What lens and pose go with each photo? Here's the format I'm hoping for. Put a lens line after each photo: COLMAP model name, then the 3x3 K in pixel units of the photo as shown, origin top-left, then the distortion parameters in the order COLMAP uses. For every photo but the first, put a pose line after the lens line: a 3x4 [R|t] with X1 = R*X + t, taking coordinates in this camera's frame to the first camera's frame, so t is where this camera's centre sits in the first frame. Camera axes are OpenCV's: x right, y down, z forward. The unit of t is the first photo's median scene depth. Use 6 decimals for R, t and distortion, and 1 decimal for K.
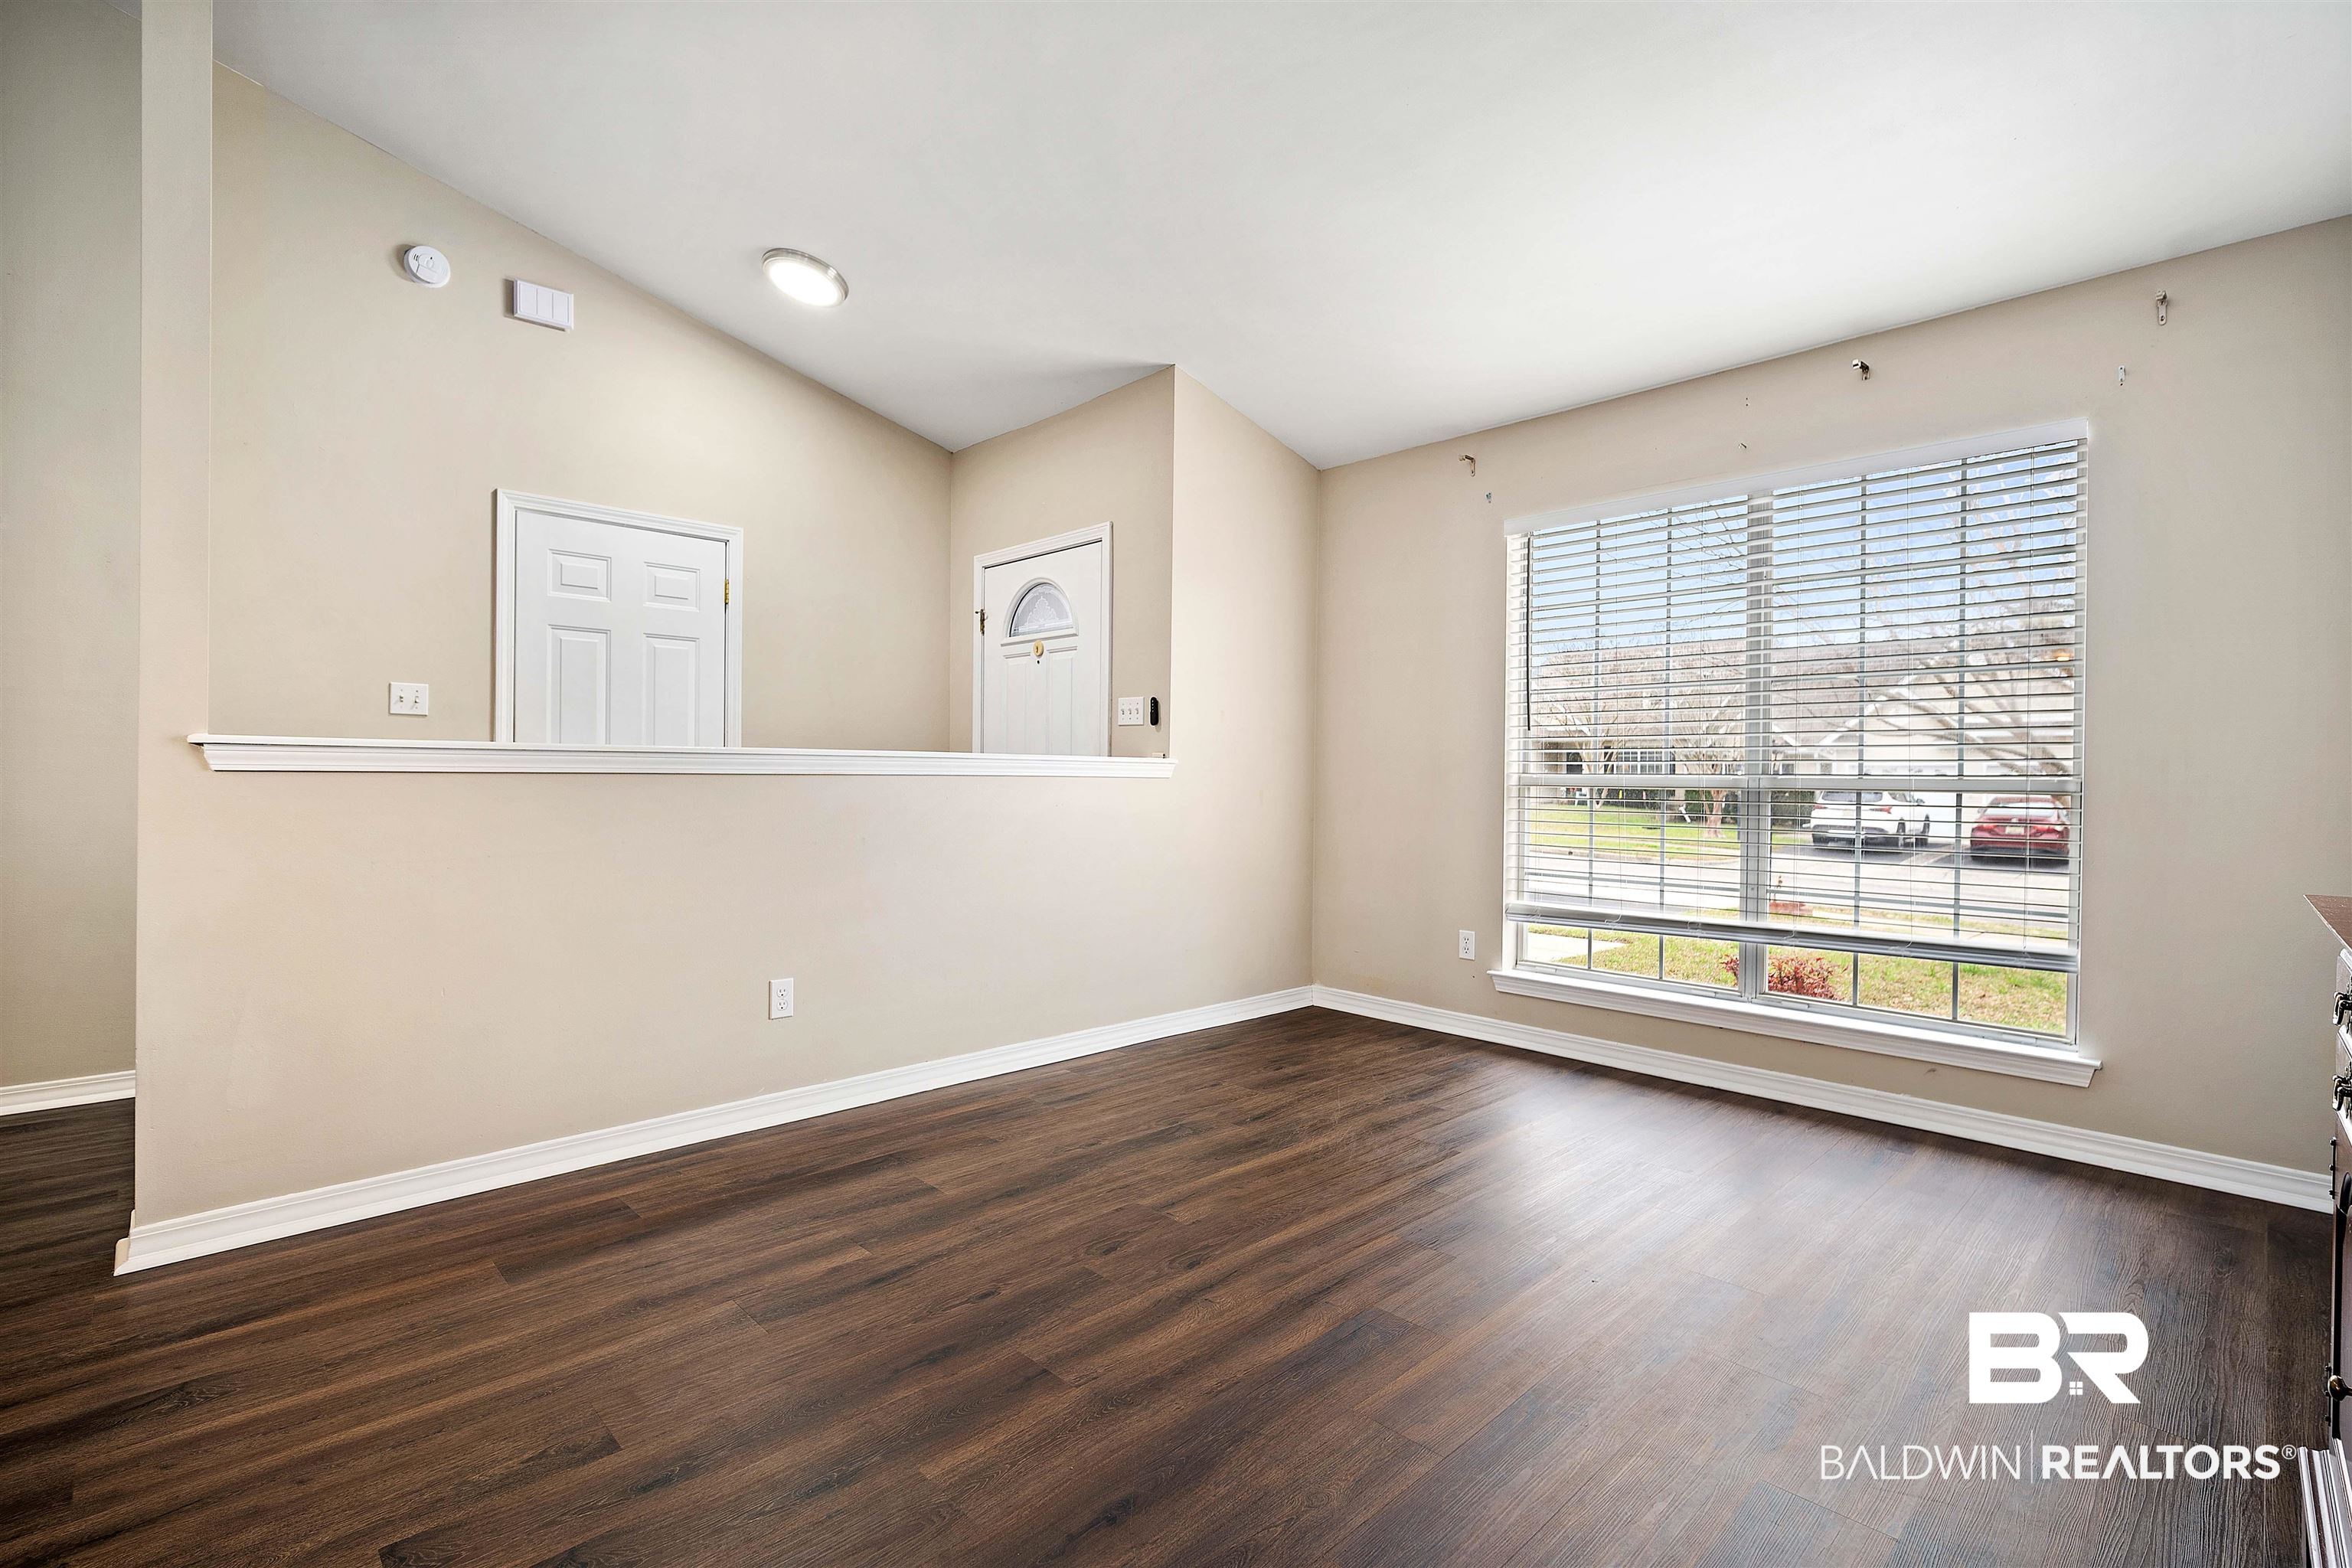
lens RADIAL K [[1085.1, 0, 1187.9], [0, 1085.1, 771.3], [0, 0, 1]] dist [-0.003779, -0.000140]
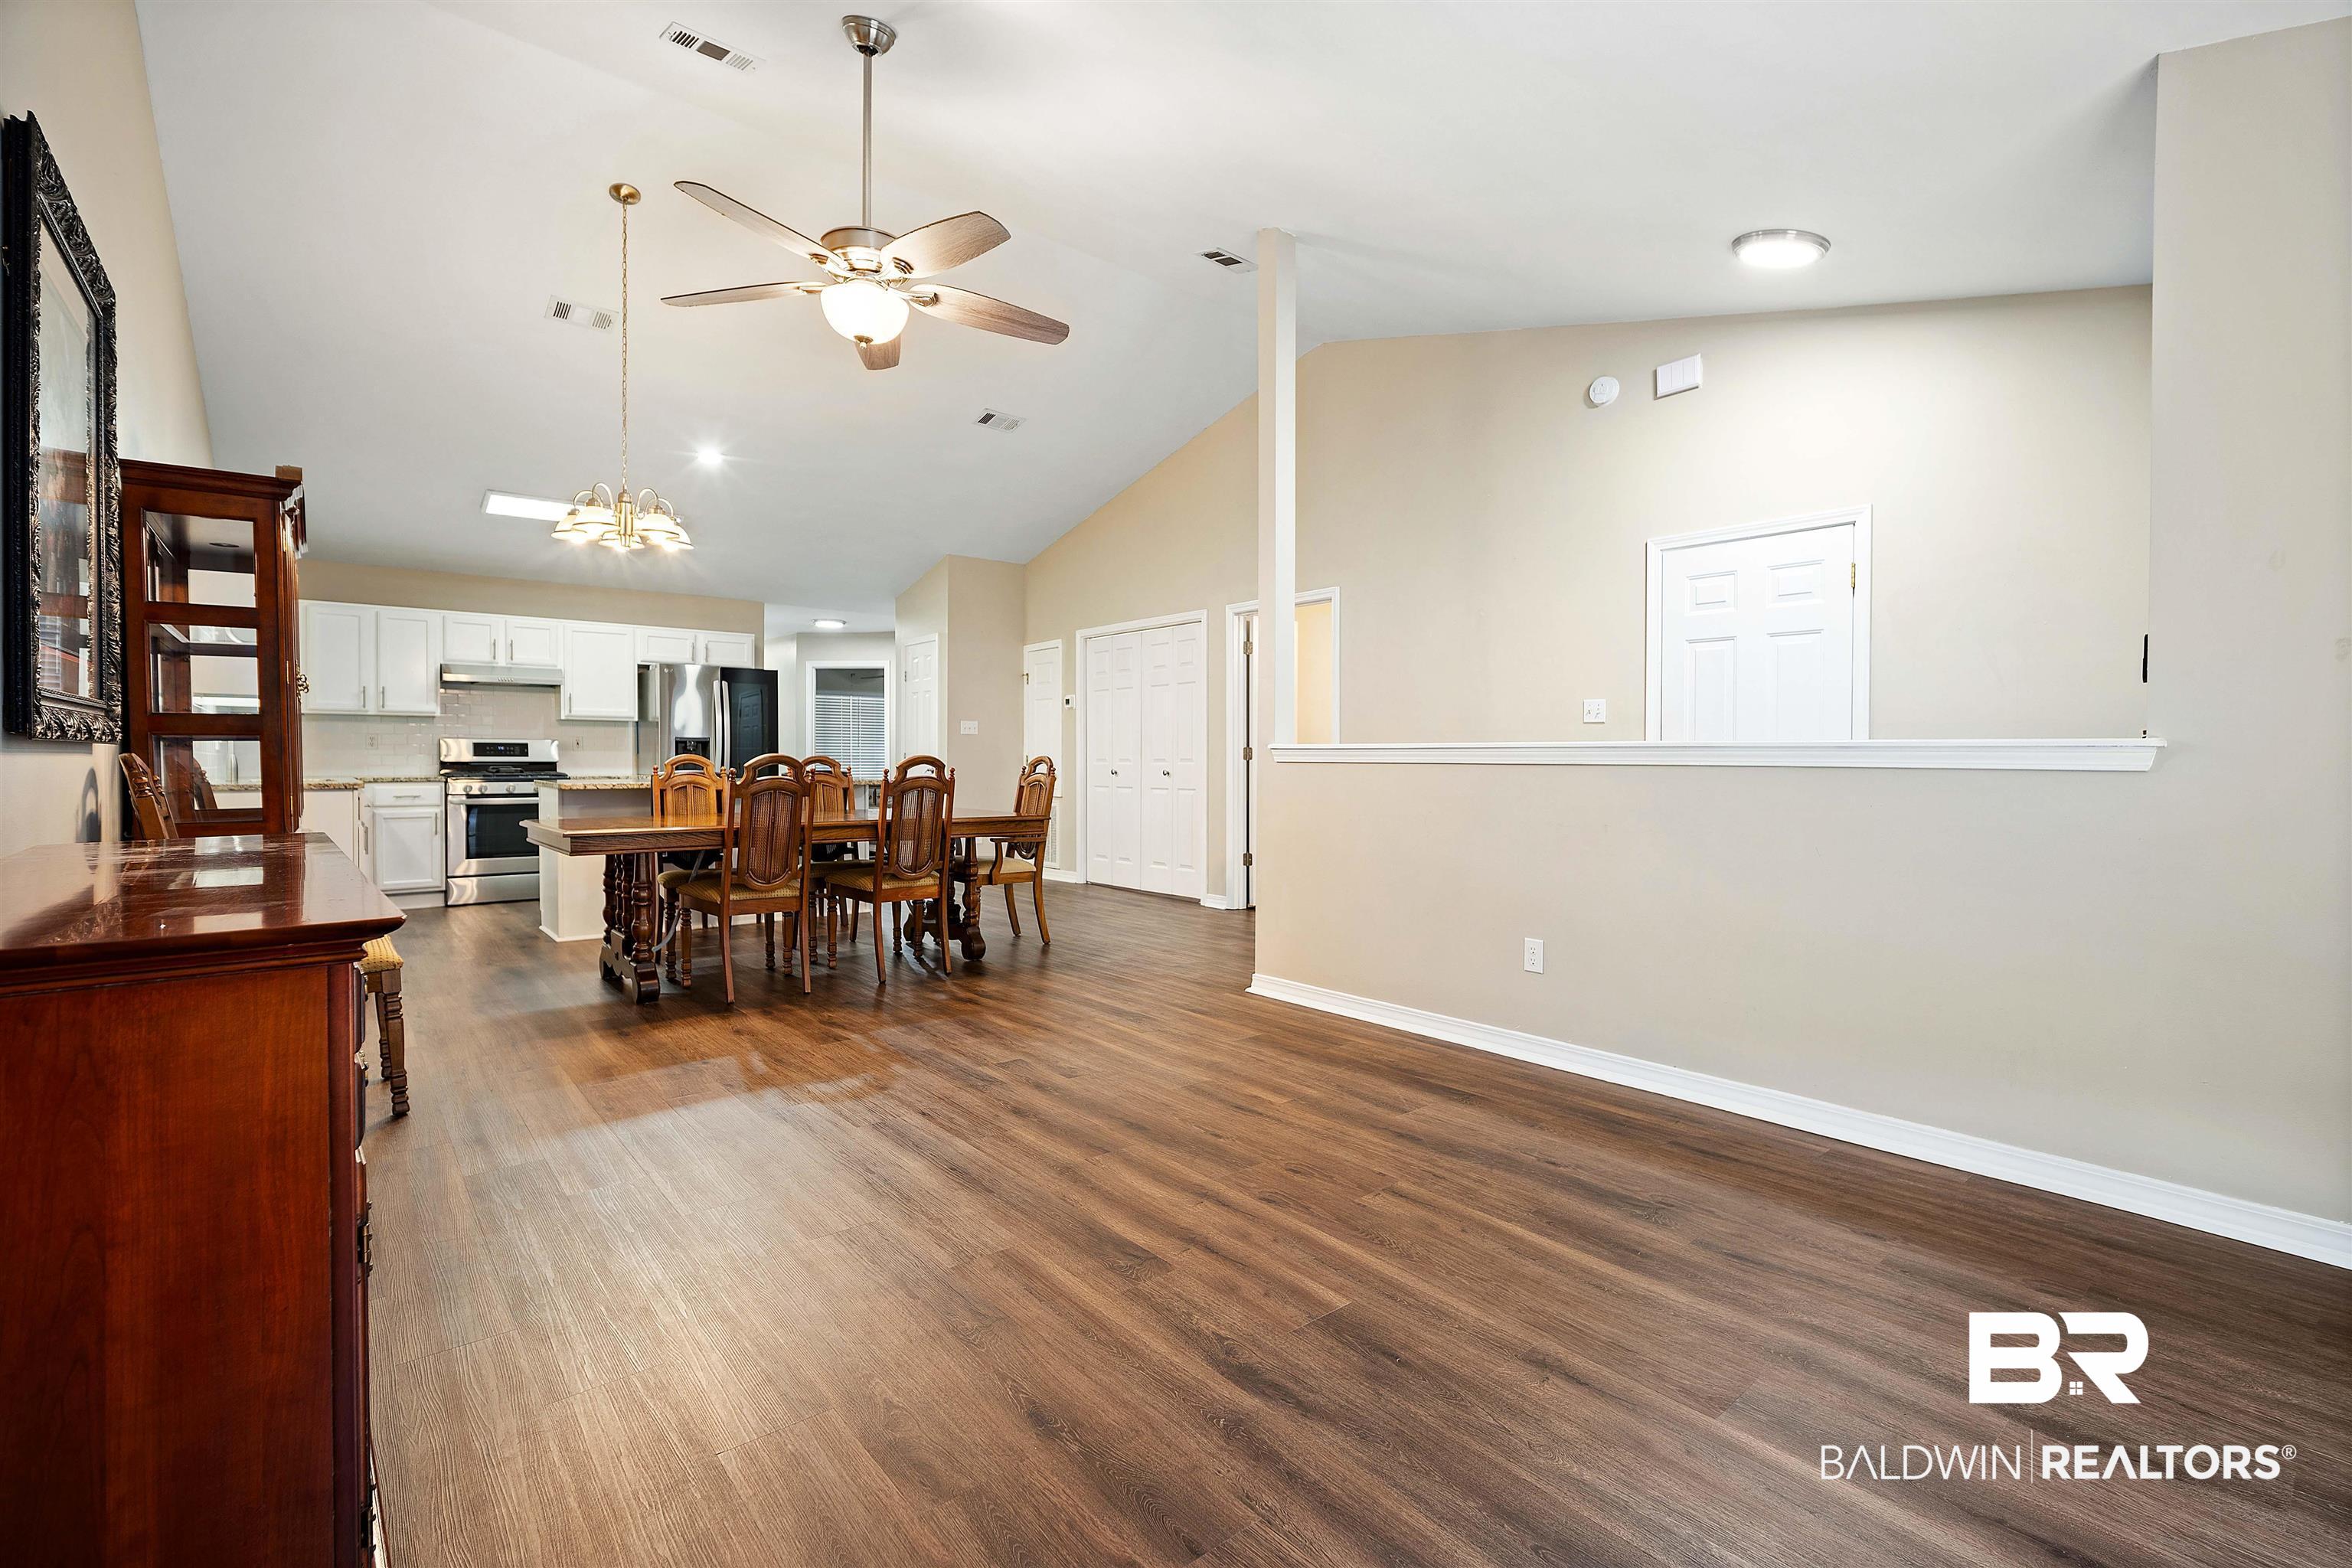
lens RADIAL K [[1034.7, 0, 1196.6], [0, 1034.7, 769.1], [0, 0, 1]] dist [-0.009103, -0.000318]
pose [[-0.071204, 0.004867, -0.997450, 0.783923], [0.000813, 0.999988, 0.004821, 0.000455], [0.997461, -0.000468, -0.071207, 0.727047]]
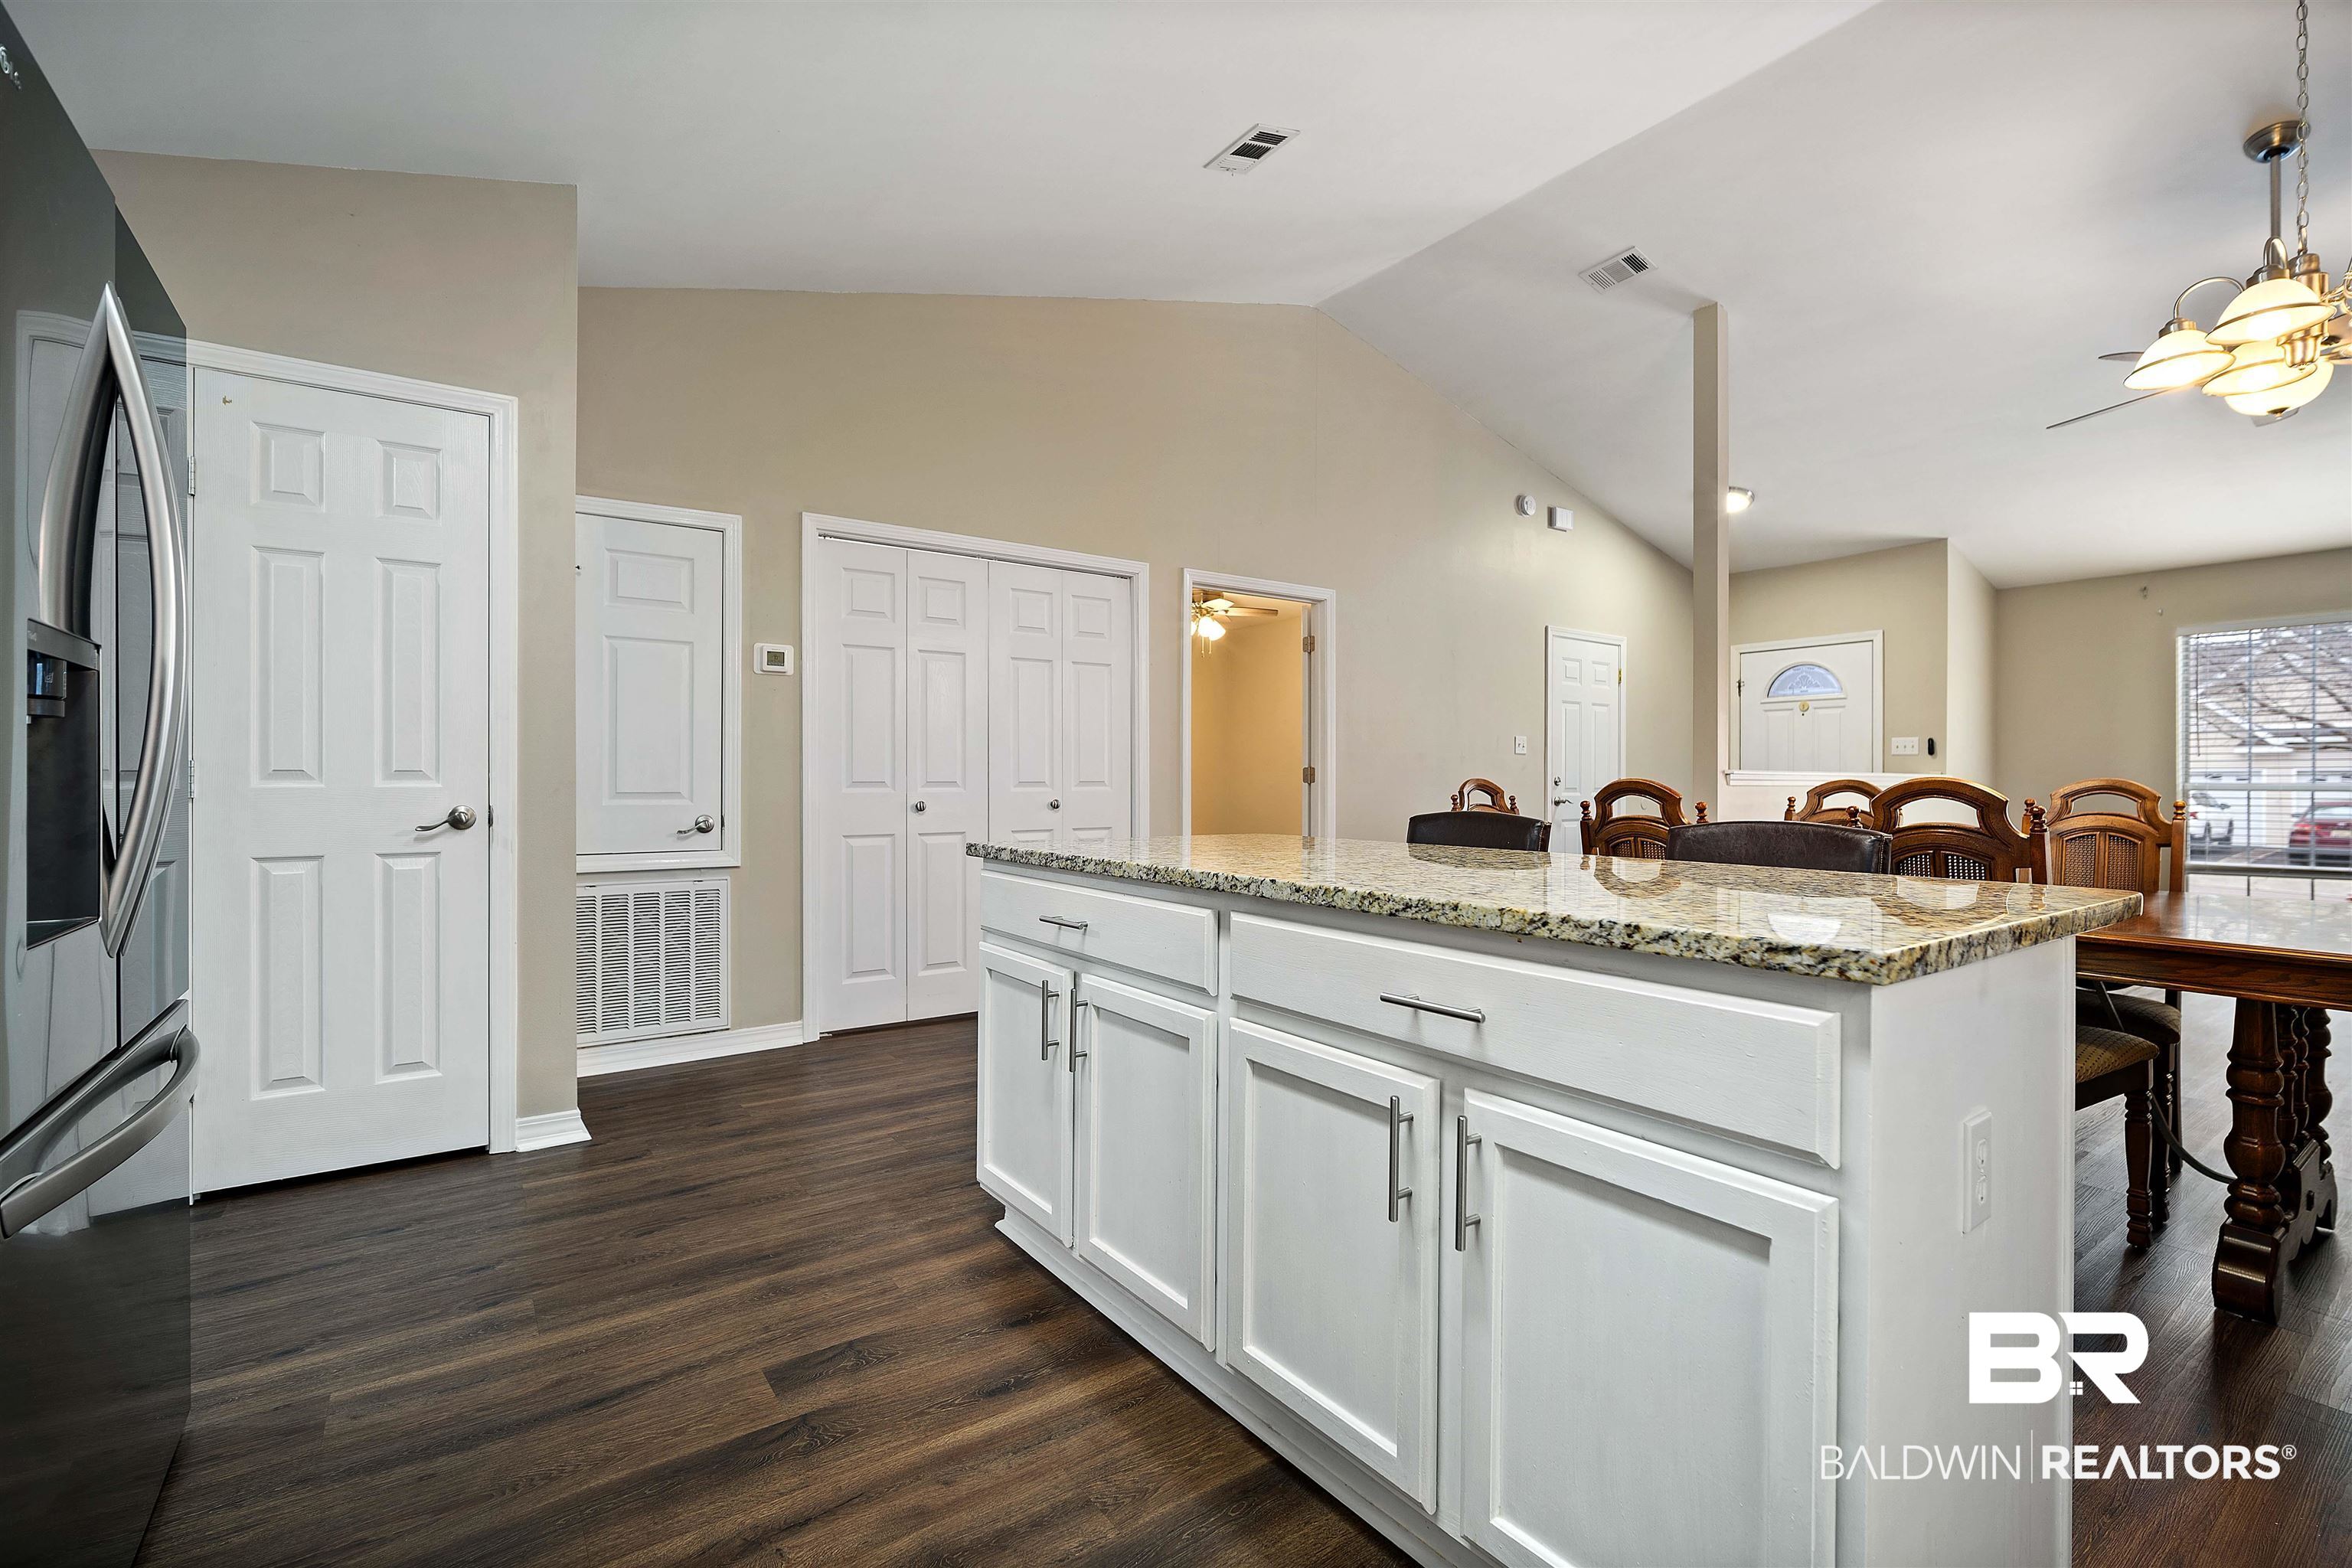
lens RADIAL K [[1066.4, 0, 1176.0], [0, 1066.4, 784.0], [0, 0, 1]] dist [-0.001285, 0.000002]
pose [[0.989689, -0.004022, -0.143180, -1.290637], [0.004785, 0.999976, 0.004985, -0.016132], [0.143156, -0.005618, 0.989684, -1.070183]]
